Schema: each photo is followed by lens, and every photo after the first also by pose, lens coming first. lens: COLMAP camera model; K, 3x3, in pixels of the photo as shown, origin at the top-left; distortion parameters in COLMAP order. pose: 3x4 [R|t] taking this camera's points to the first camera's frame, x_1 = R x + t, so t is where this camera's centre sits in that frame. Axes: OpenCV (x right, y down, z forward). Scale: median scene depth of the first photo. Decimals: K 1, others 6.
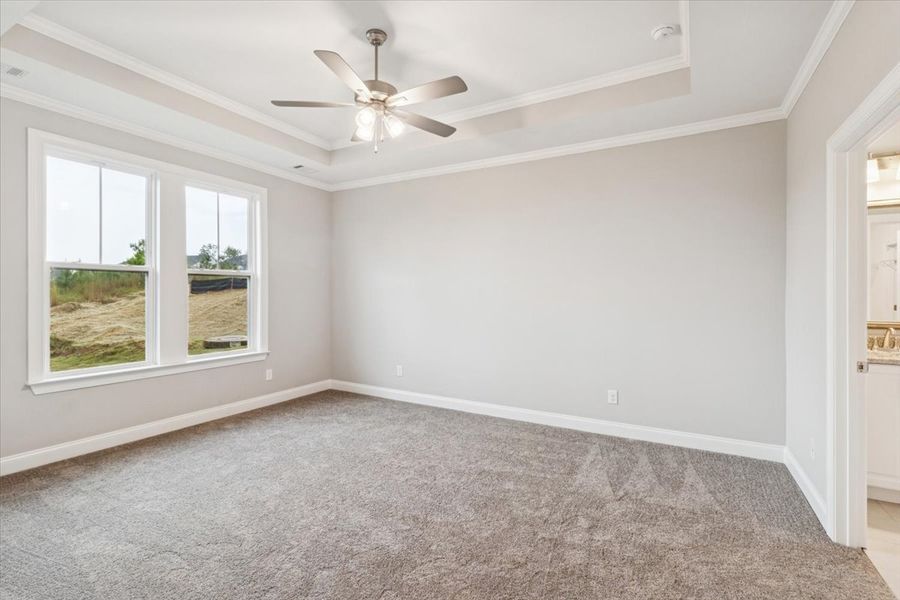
lens RADIAL K [[417.9, 0, 451.0], [0, 417.9, 294.8], [0, 0, 1]] dist [0.001099, 0.000093]
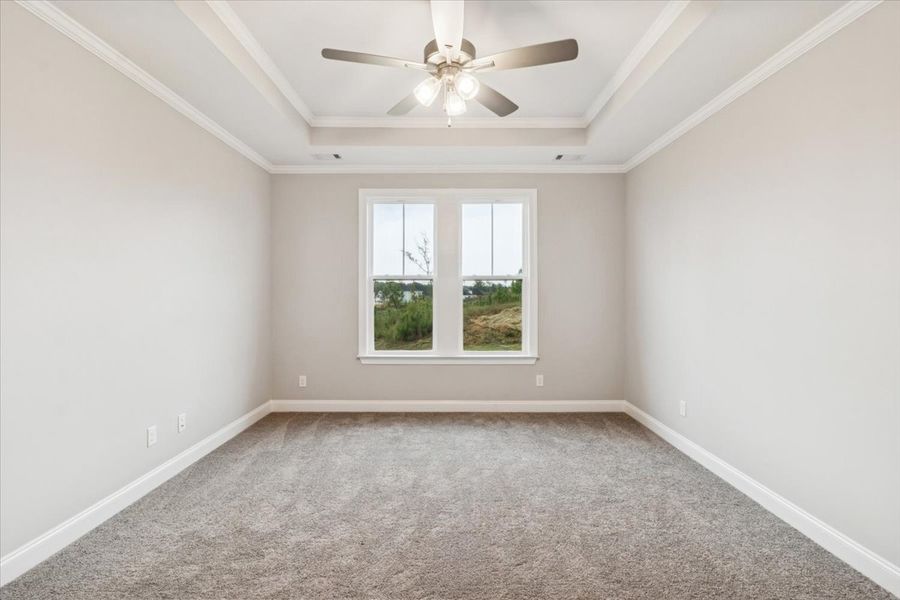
lens RADIAL K [[421.2, 0, 450.0], [0, 421.2, 300.0], [0, 0, 1]] dist [0.002687, 0.000145]
pose [[0.487920, 0.006616, -0.872863, 0.356808], [-0.000074, 0.999972, 0.007538, -0.003645], [0.872888, -0.003613, 0.487907, 0.385411]]
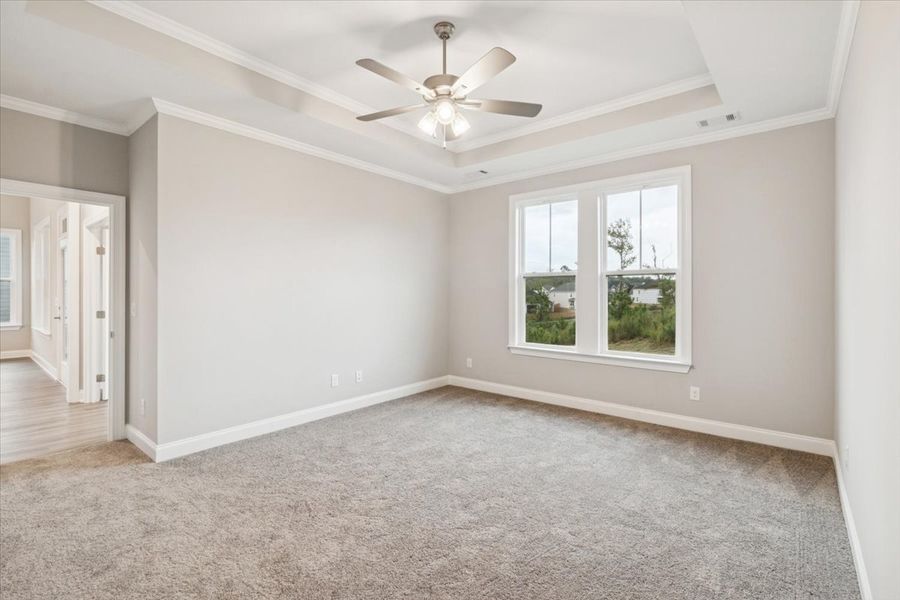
lens RADIAL K [[417.9, 0, 451.0], [0, 417.9, 294.8], [0, 0, 1]] dist [0.001099, 0.000093]
pose [[-0.185408, 0.002226, -0.982659, 0.506594], [-0.004474, 0.999985, 0.003110, -0.000058], [0.982652, 0.004973, -0.185395, 0.773907]]
